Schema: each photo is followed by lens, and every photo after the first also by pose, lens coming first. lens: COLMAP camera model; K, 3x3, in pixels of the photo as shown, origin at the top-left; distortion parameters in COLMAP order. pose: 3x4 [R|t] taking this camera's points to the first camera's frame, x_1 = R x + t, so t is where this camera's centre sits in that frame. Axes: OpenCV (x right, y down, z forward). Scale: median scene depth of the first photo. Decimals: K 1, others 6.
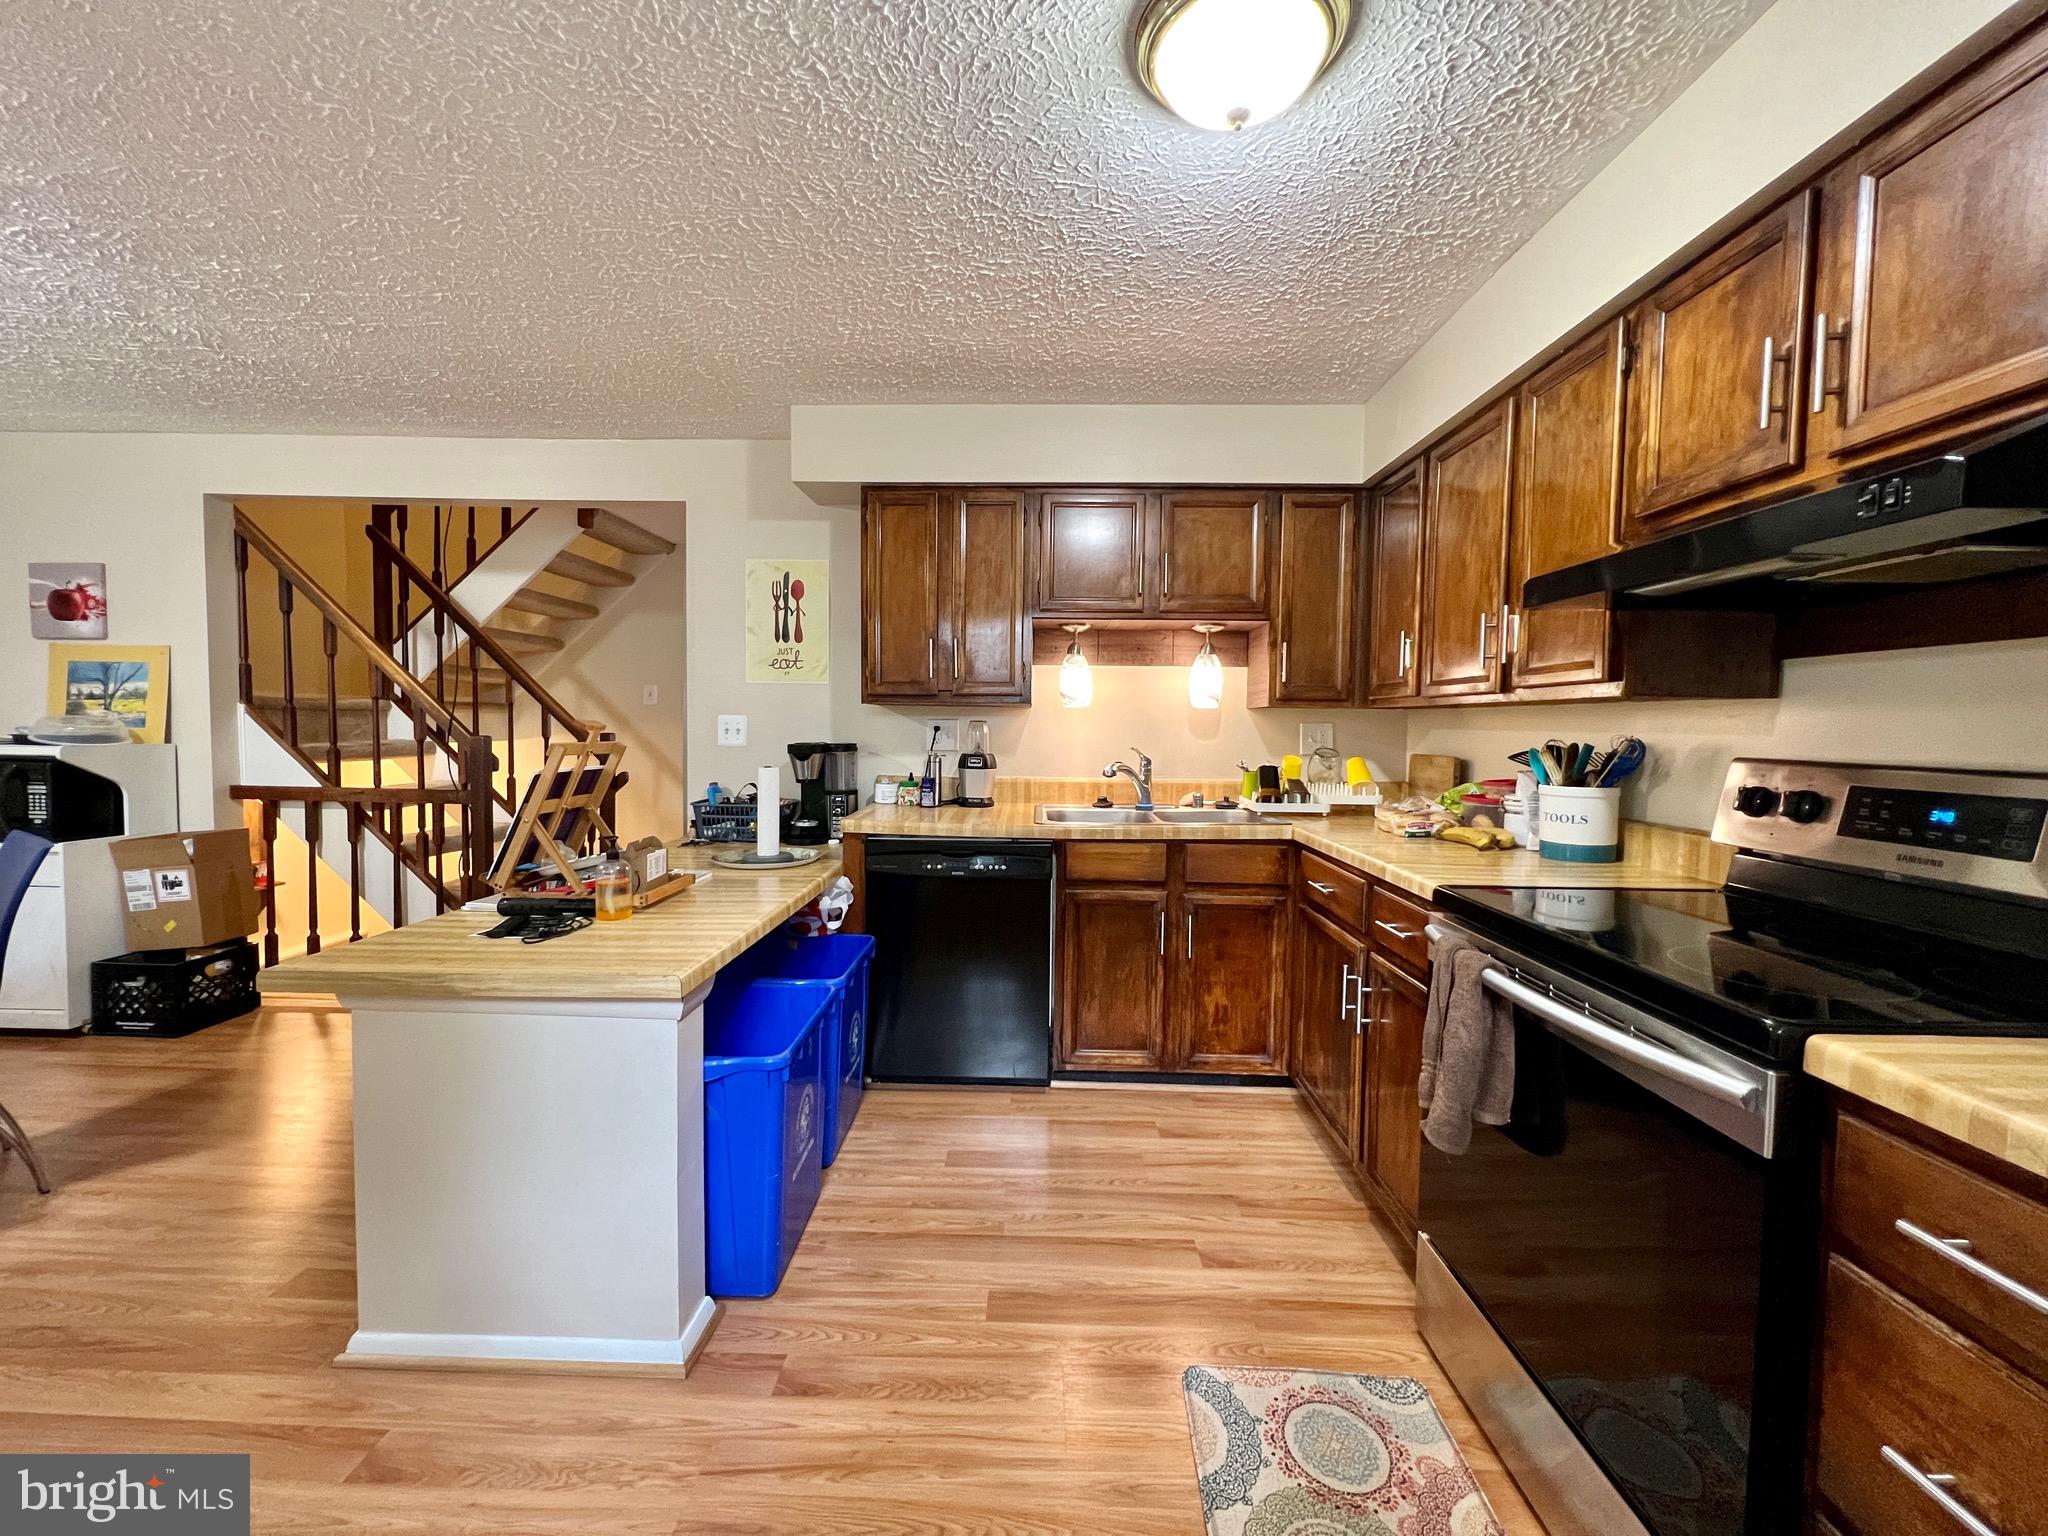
lens RADIAL K [[819.7, 0, 1017.2], [0, 819.7, 761.7], [0, 0, 1]] dist [-0.002201, 0.000269]
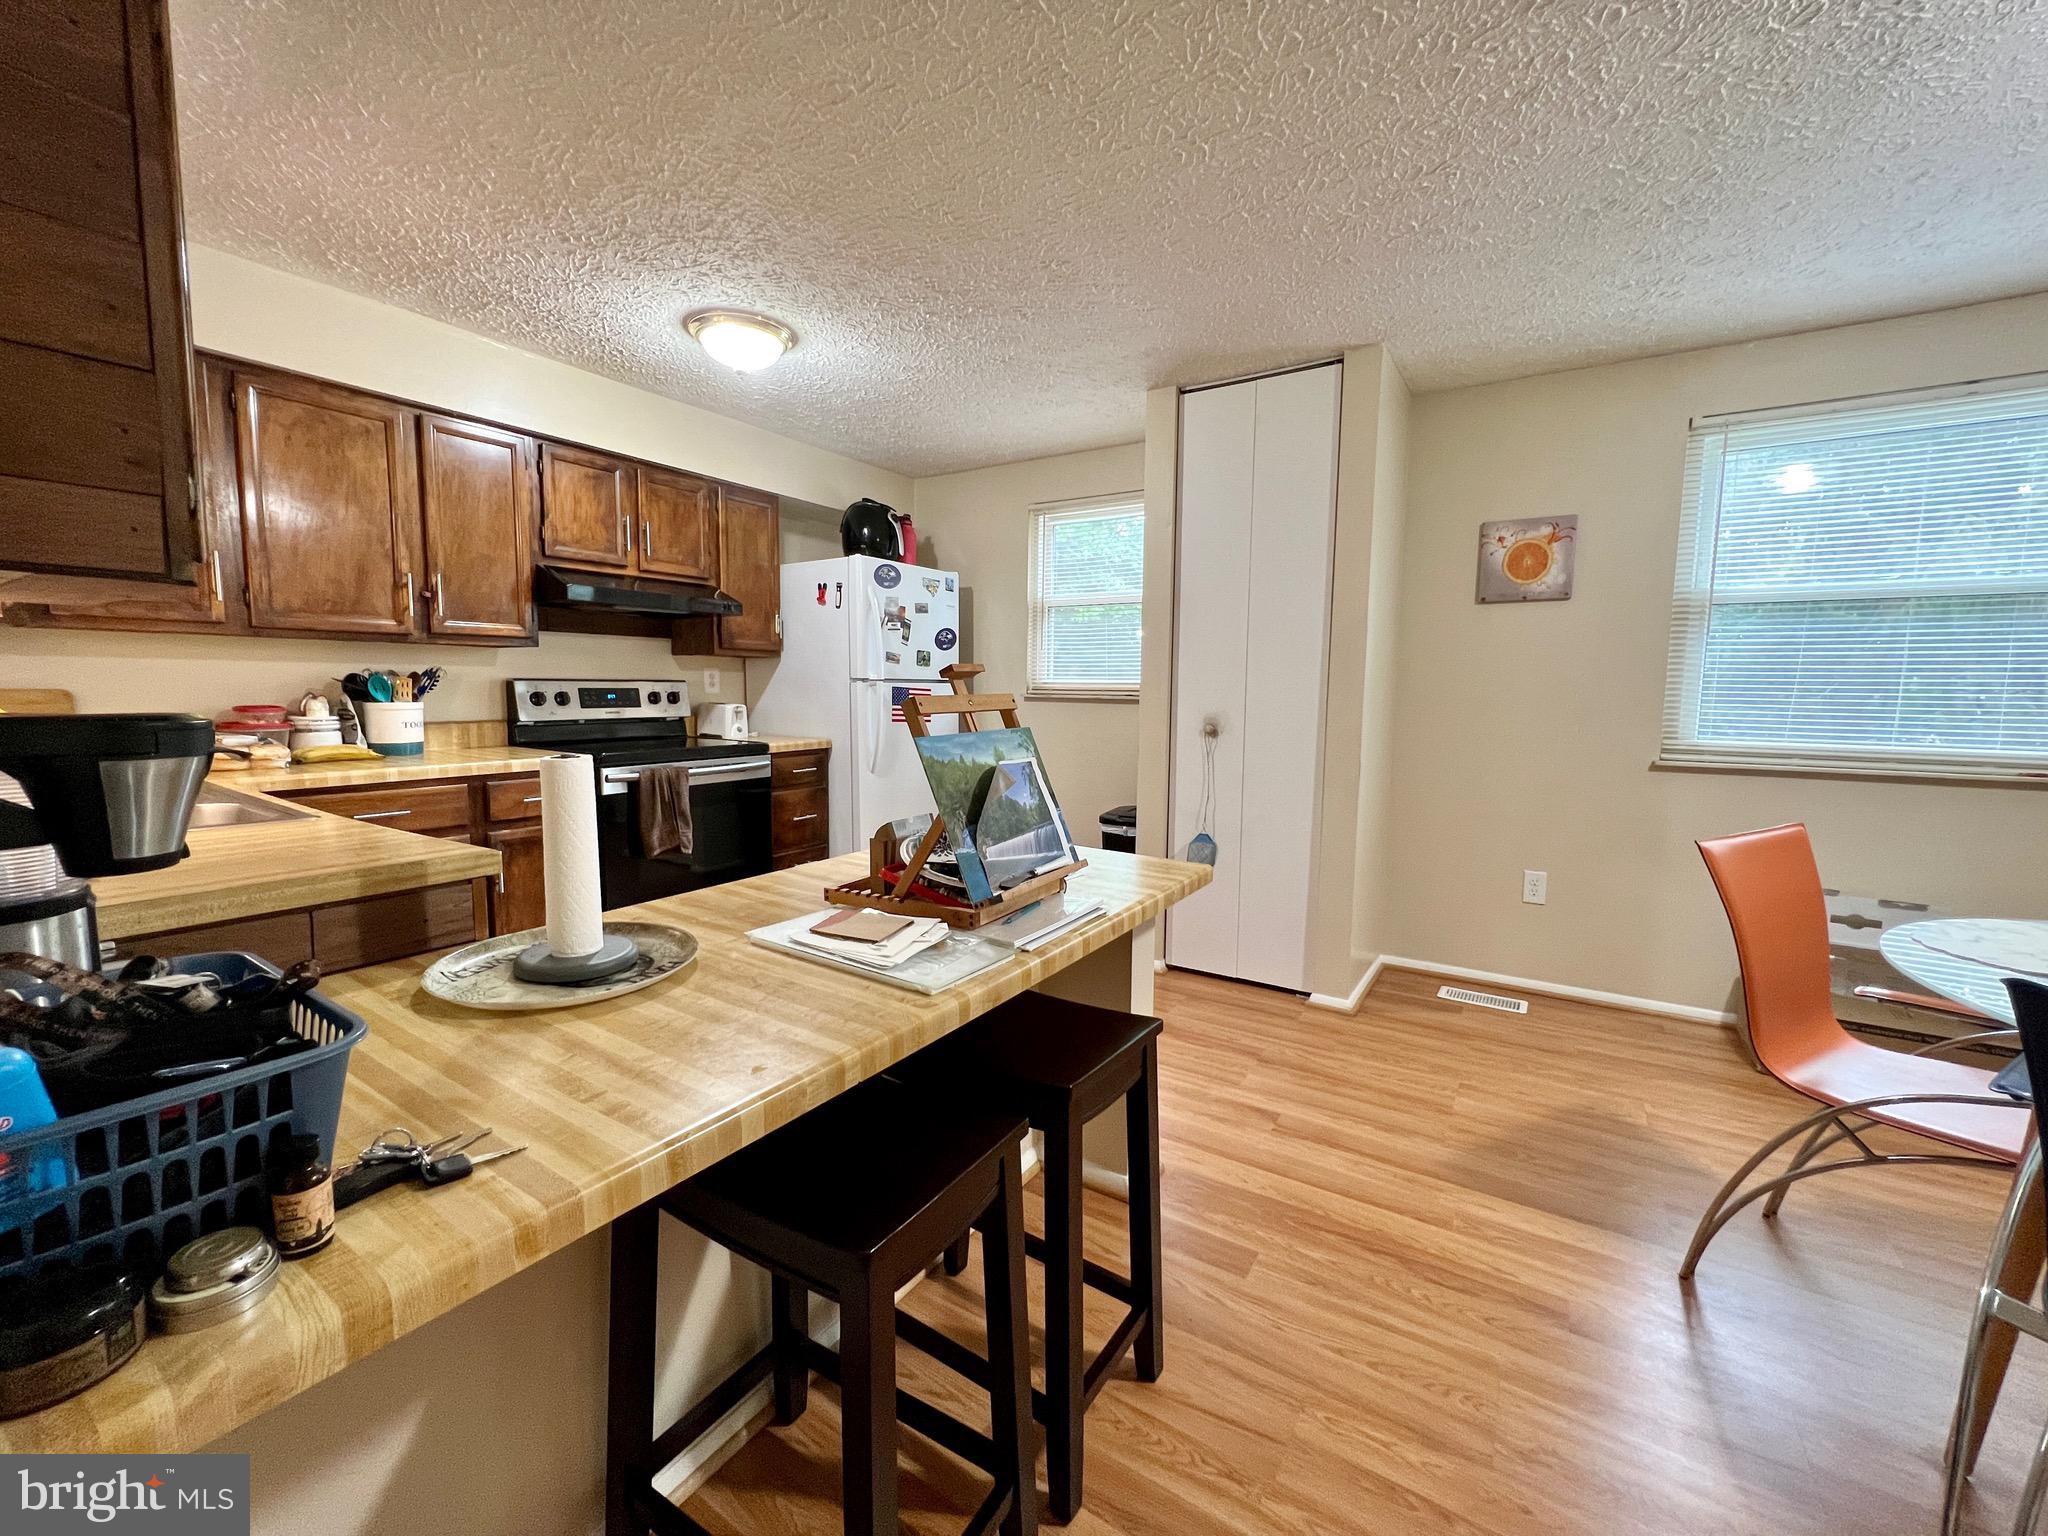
lens RADIAL K [[819.7, 0, 1017.2], [0, 819.7, 761.7], [0, 0, 1]] dist [-0.002201, 0.000269]
pose [[-0.847311, -0.075758, 0.525666, -0.674582], [-0.000324, 0.989848, 0.142132, -0.048523], [-0.531097, 0.120260, -0.838733, 1.128204]]
